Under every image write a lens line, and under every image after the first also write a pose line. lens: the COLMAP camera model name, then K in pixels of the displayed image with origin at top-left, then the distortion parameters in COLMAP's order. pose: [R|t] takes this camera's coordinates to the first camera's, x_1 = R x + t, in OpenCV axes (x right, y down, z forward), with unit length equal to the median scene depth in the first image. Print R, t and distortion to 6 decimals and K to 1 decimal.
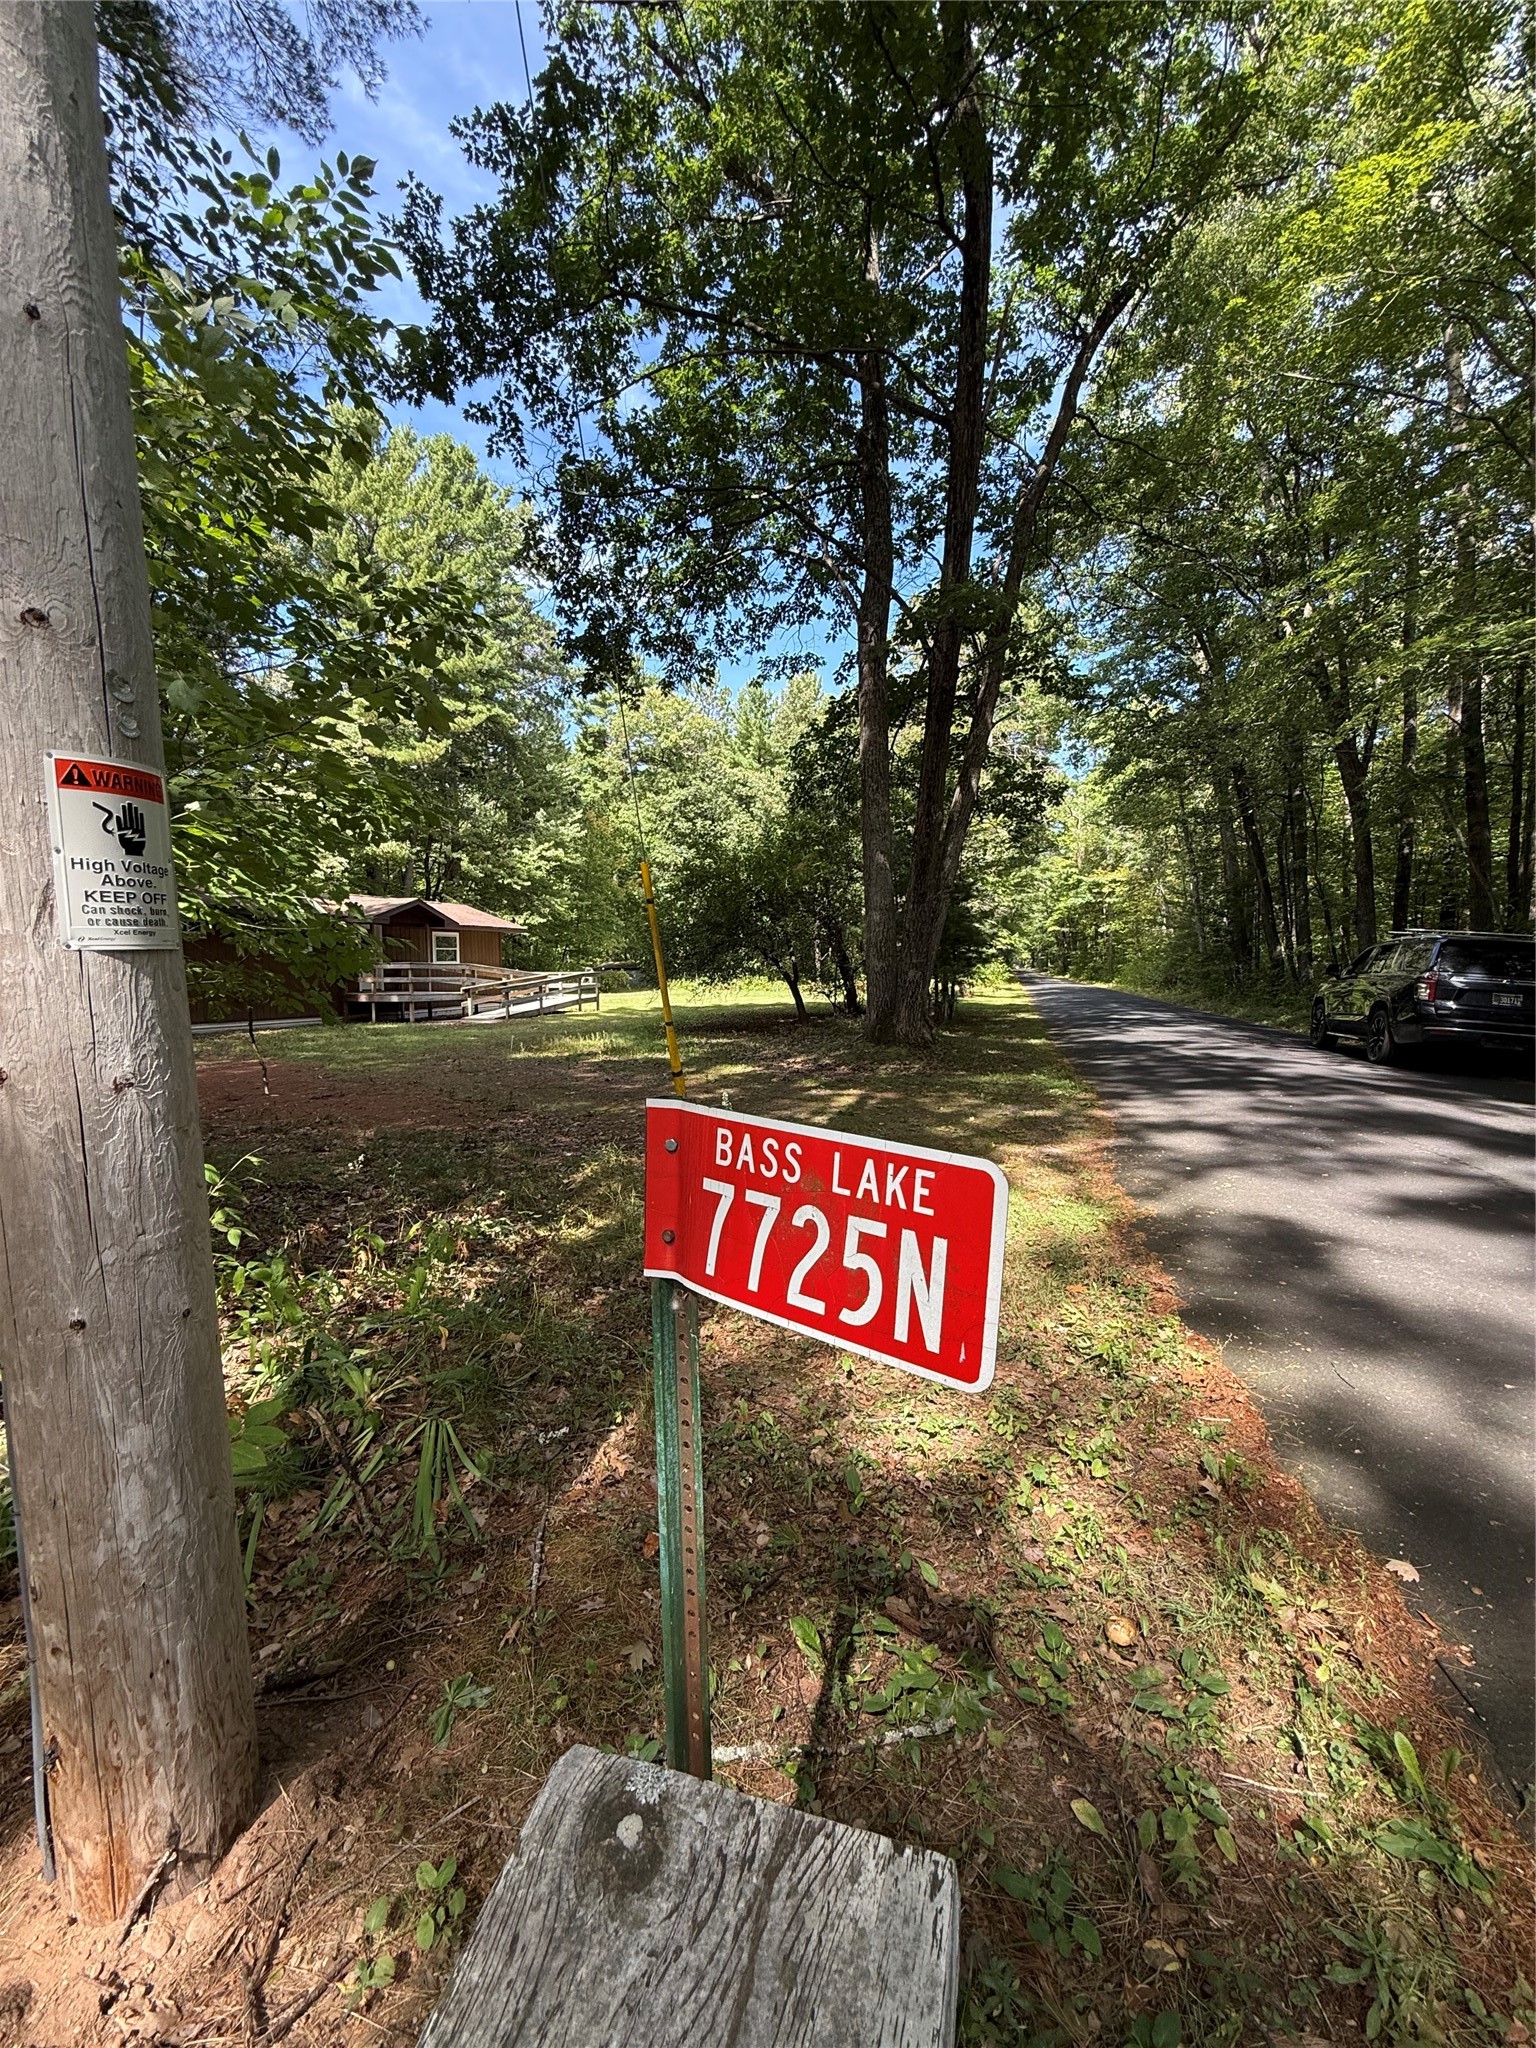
lens RADIAL K [[821.5, 0, 763.0], [0, 821.5, 1026.1], [0, 0, 1]] dist [0.001476, 0.000144]
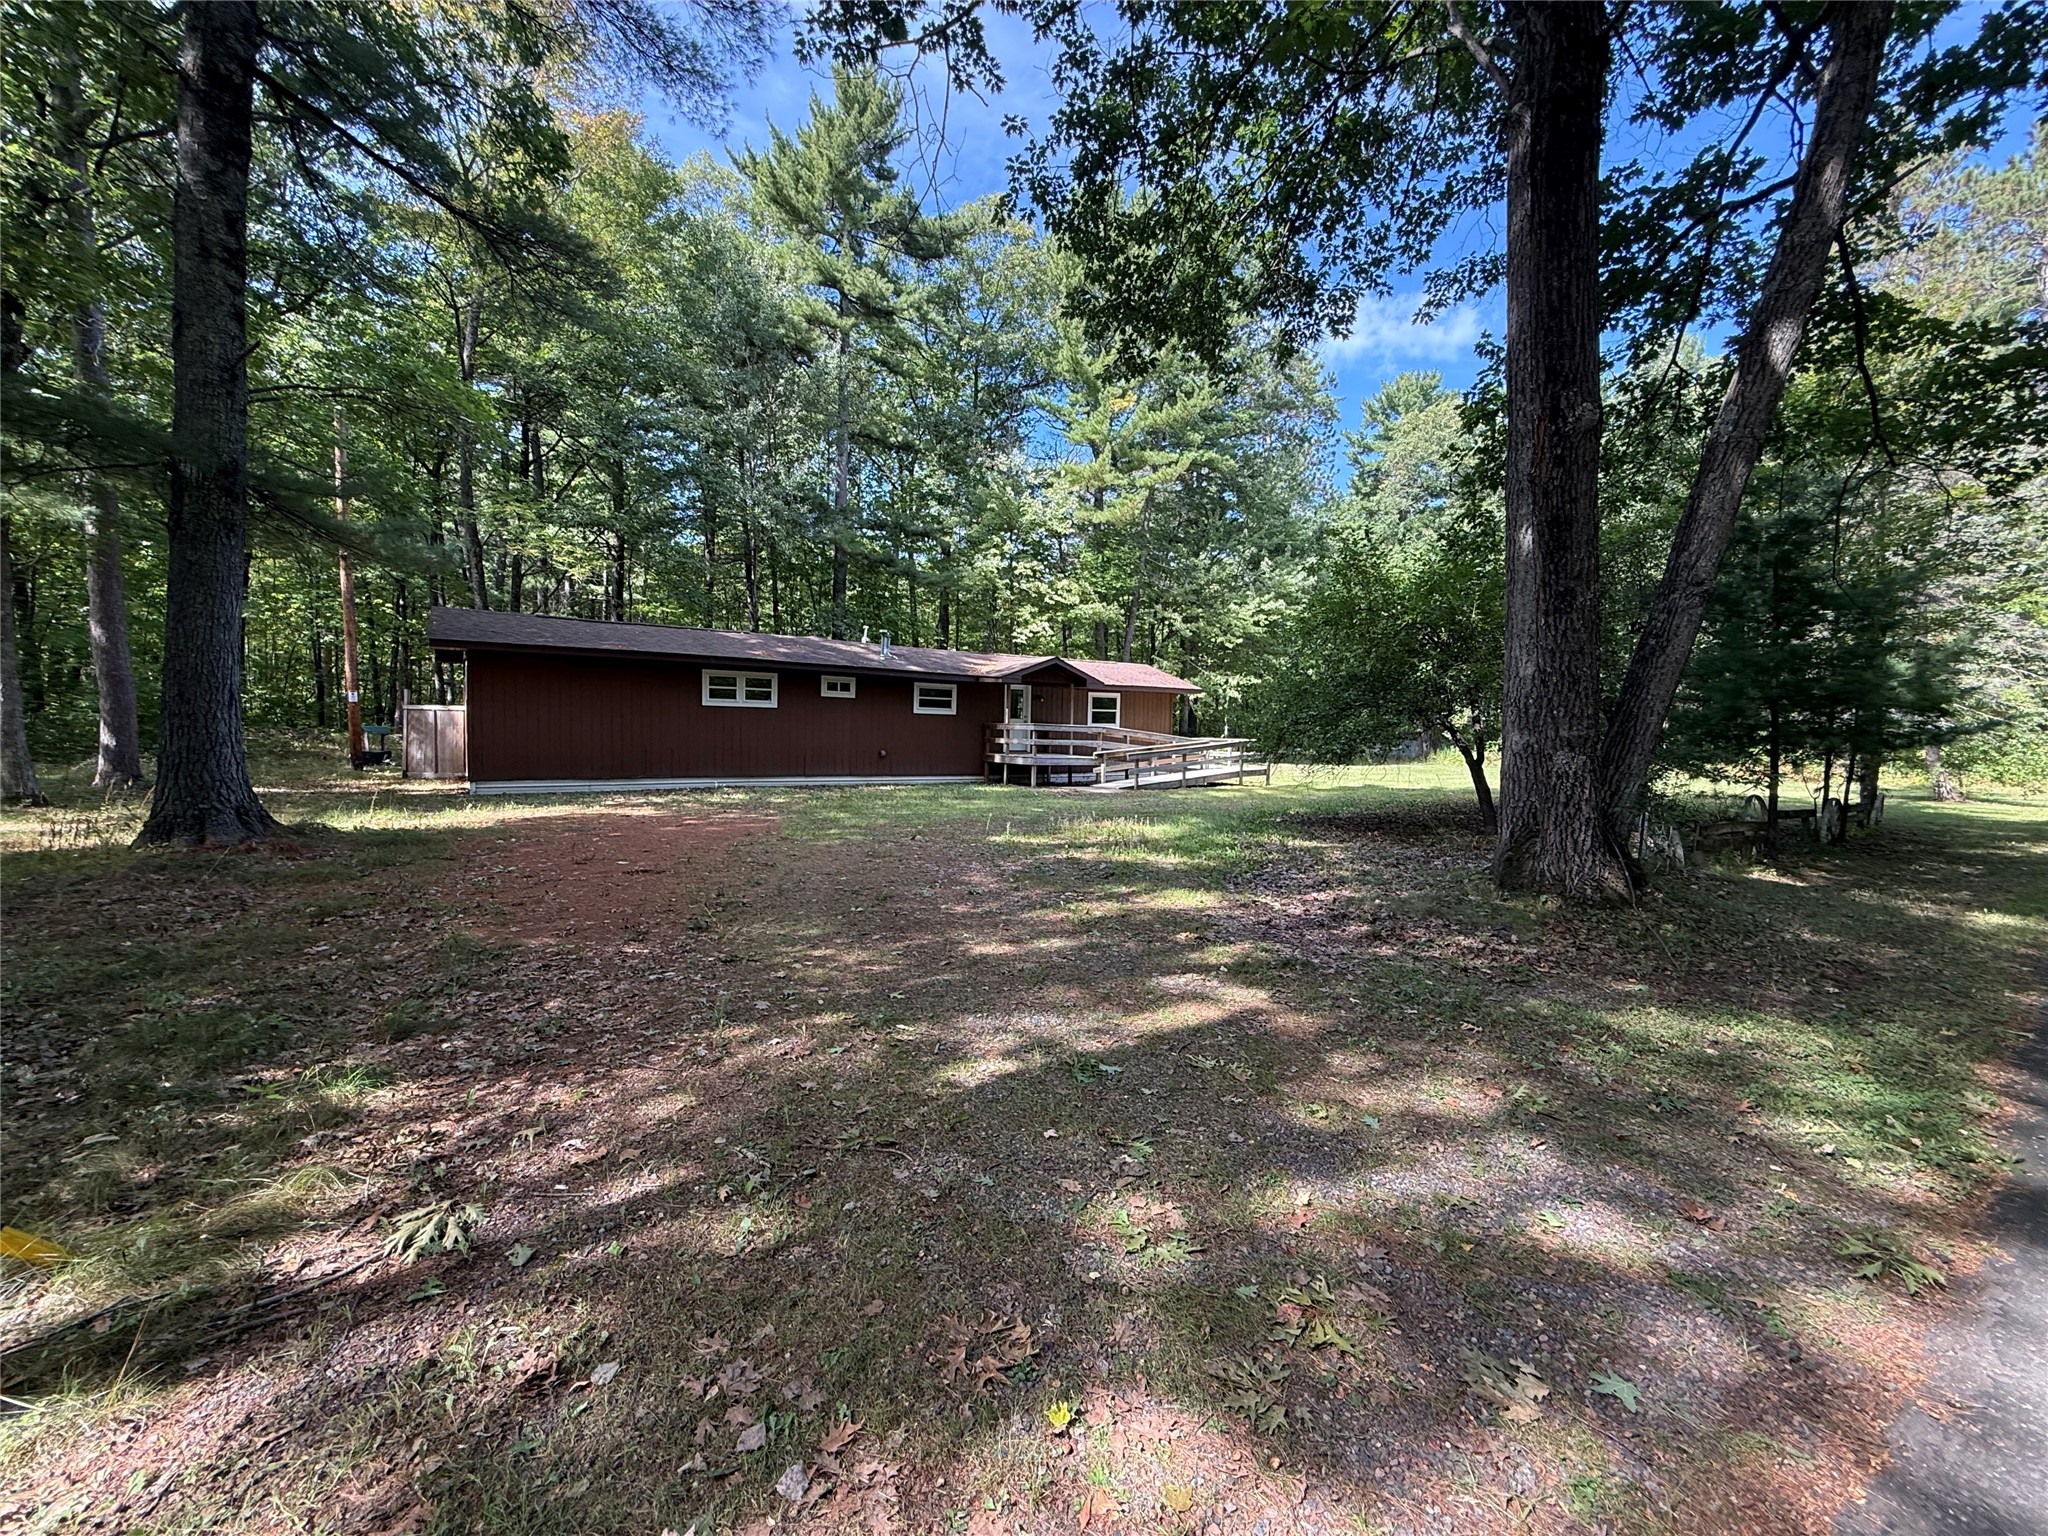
lens RADIAL K [[821.5, 0, 1029.9], [0, 821.5, 776.3], [0, 0, 1]] dist [0.001476, 0.000144]
pose [[0.802917, 0.053533, -0.593682, 0.107909], [-0.064861, 0.997892, 0.002262, -0.015431], [0.592551, 0.036690, 0.804697, 0.196990]]
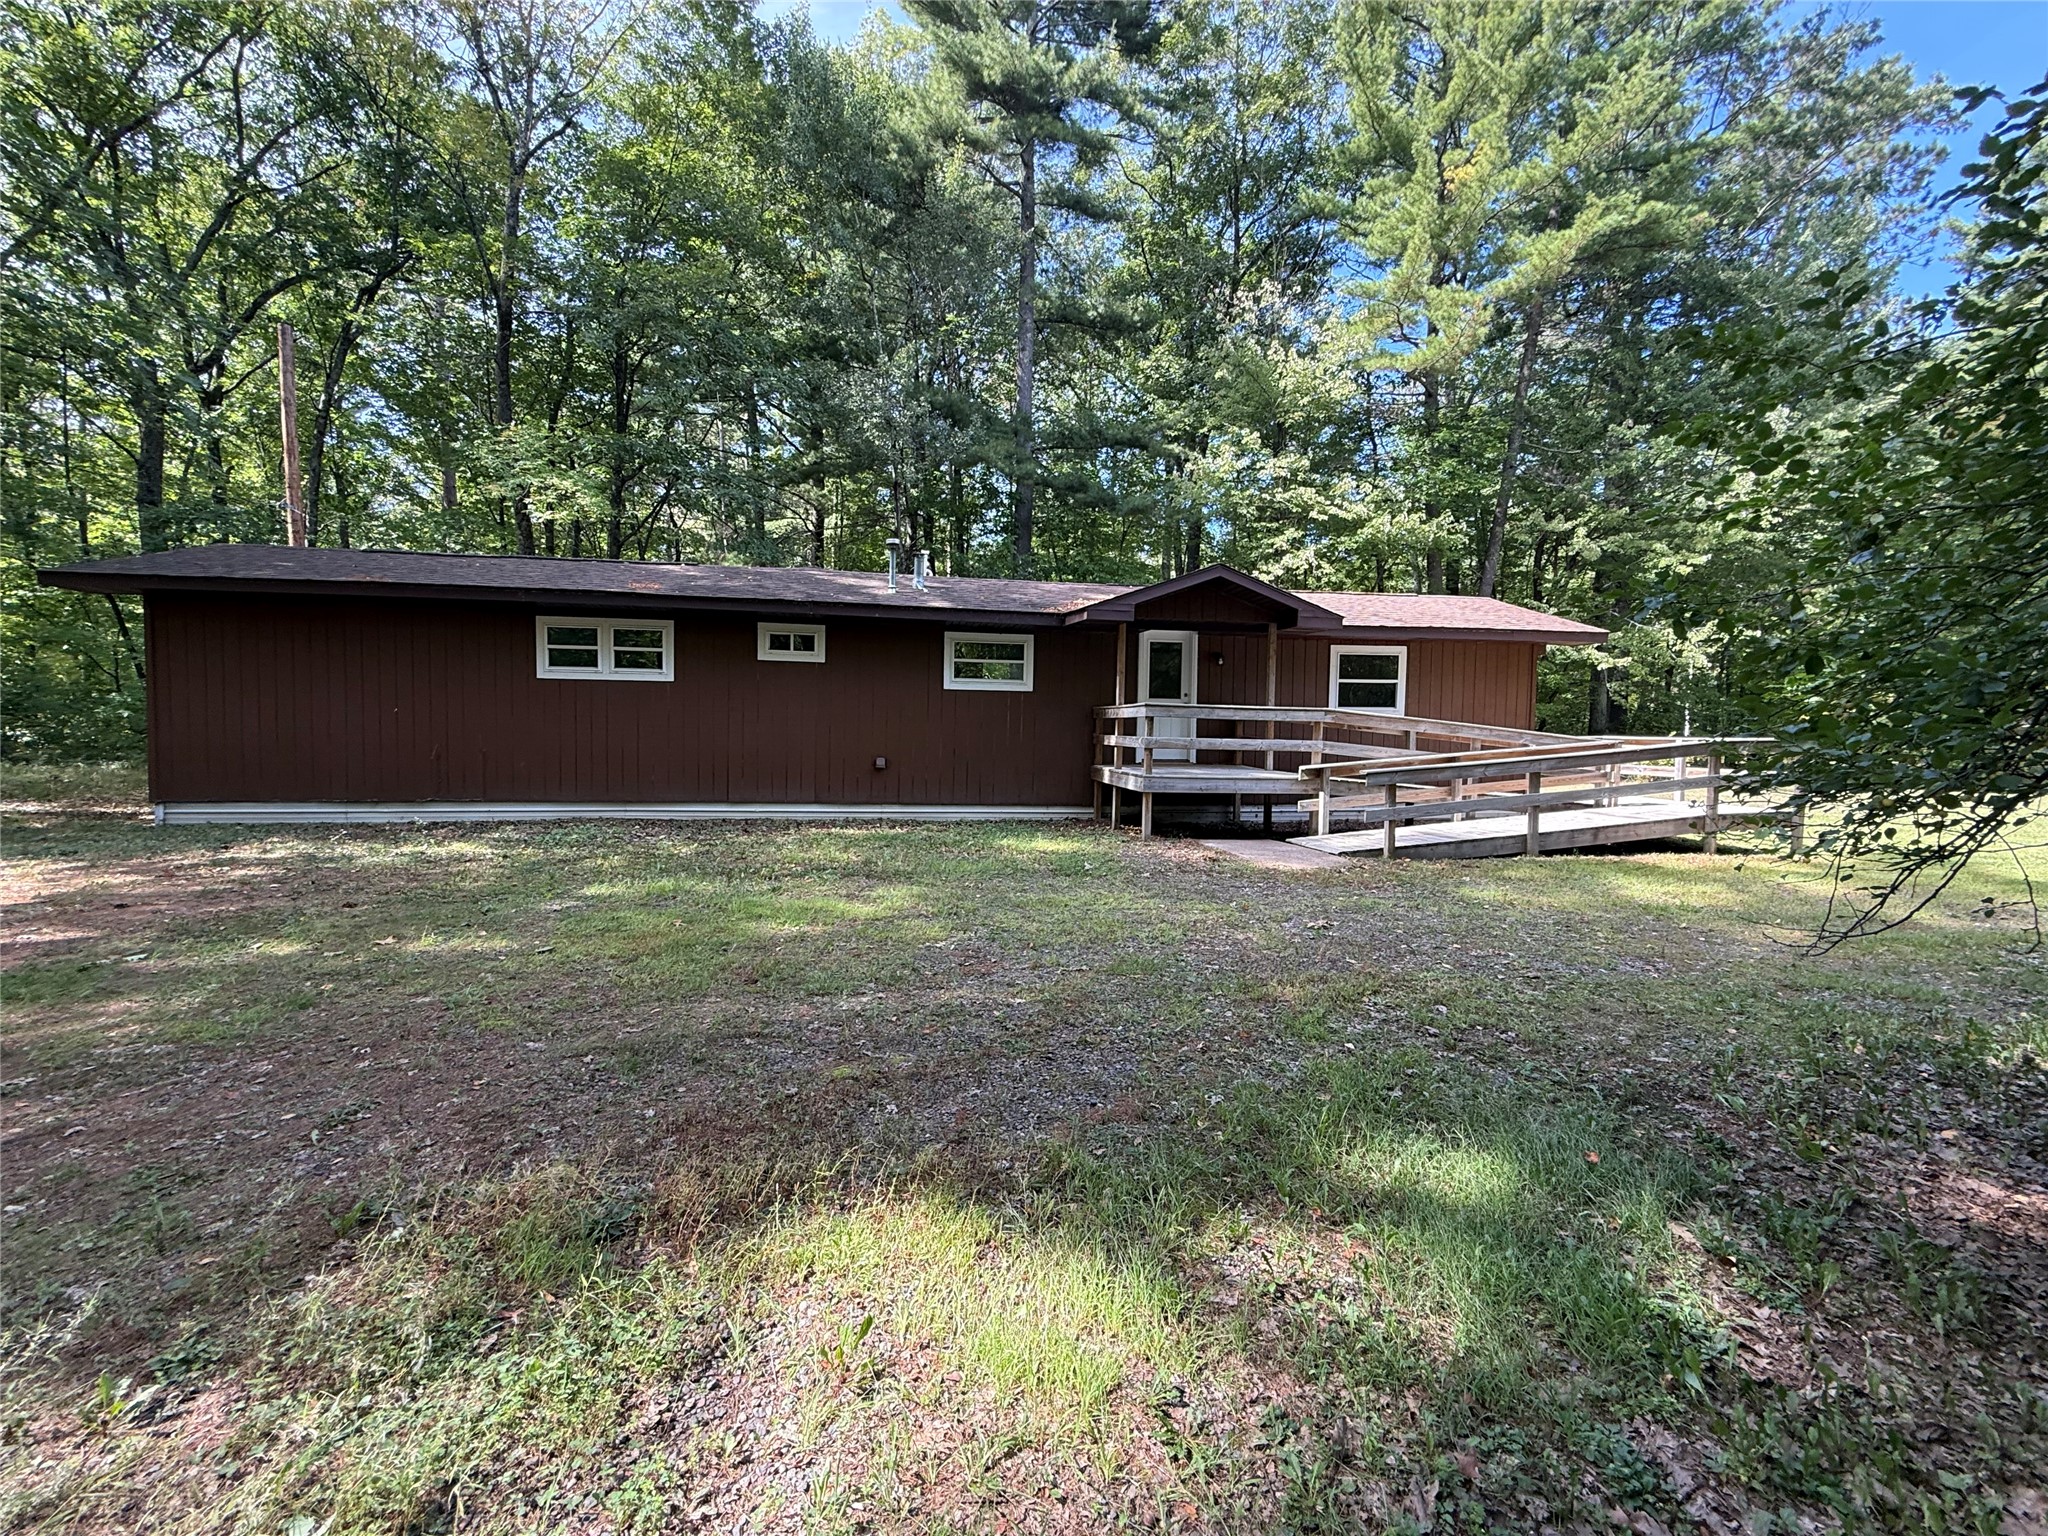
lens RADIAL K [[821.5, 0, 1021.3], [0, 821.5, 775.3], [0, 0, 1]] dist [0.001476, 0.000144]
pose [[0.464990, 0.054825, -0.883617, -0.060831], [-0.077185, 0.996791, 0.021229, -0.035197], [0.881945, 0.058331, 0.467729, 0.610182]]
